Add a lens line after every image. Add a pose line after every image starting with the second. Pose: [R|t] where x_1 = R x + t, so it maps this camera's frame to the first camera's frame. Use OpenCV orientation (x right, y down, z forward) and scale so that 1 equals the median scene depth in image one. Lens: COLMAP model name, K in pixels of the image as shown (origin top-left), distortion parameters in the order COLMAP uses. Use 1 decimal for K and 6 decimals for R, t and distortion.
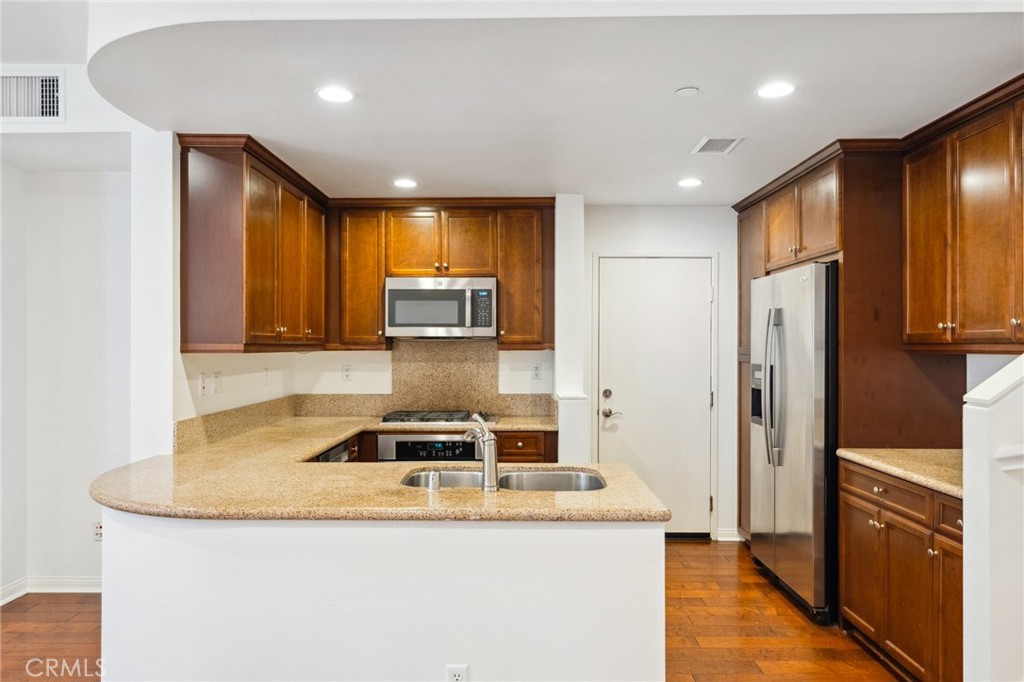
lens RADIAL K [[673.7, 0, 512.0], [0, 673.7, 341.0], [0, 0, 1]] dist [0.000344, 0.000076]
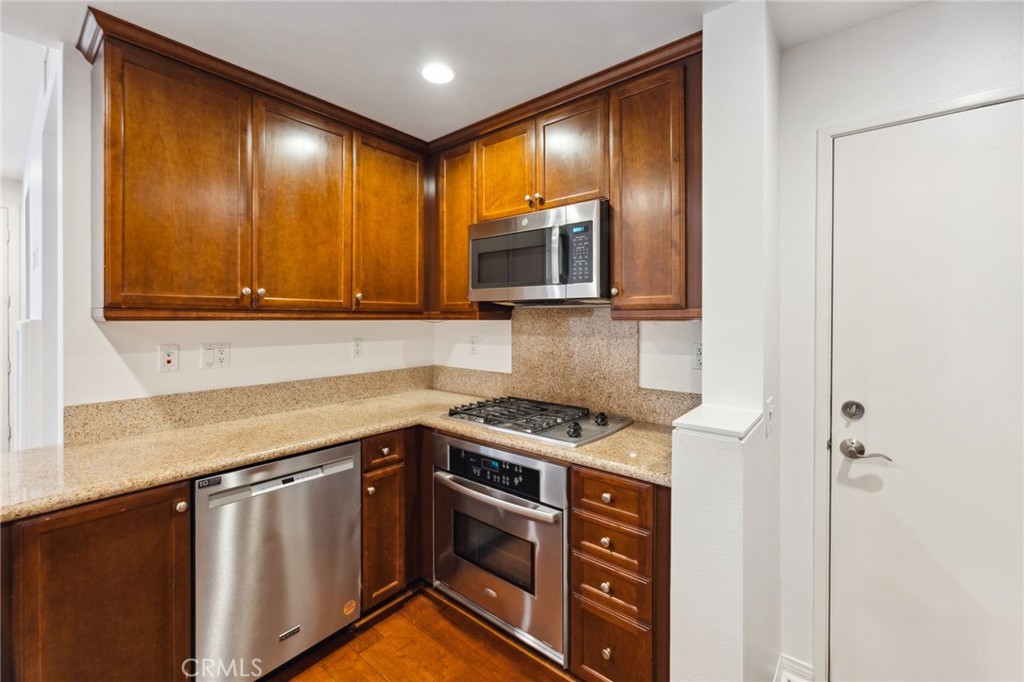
lens RADIAL K [[427.4, 0, 510.1], [0, 427.4, 316.2], [0, 0, 1]] dist [0.000044, -0.000046]
pose [[0.771066, -0.000699, -0.636755, 0.156547], [0.003290, 0.999990, 0.002886, 0.008746], [0.636747, -0.004320, 0.771061, 0.641145]]
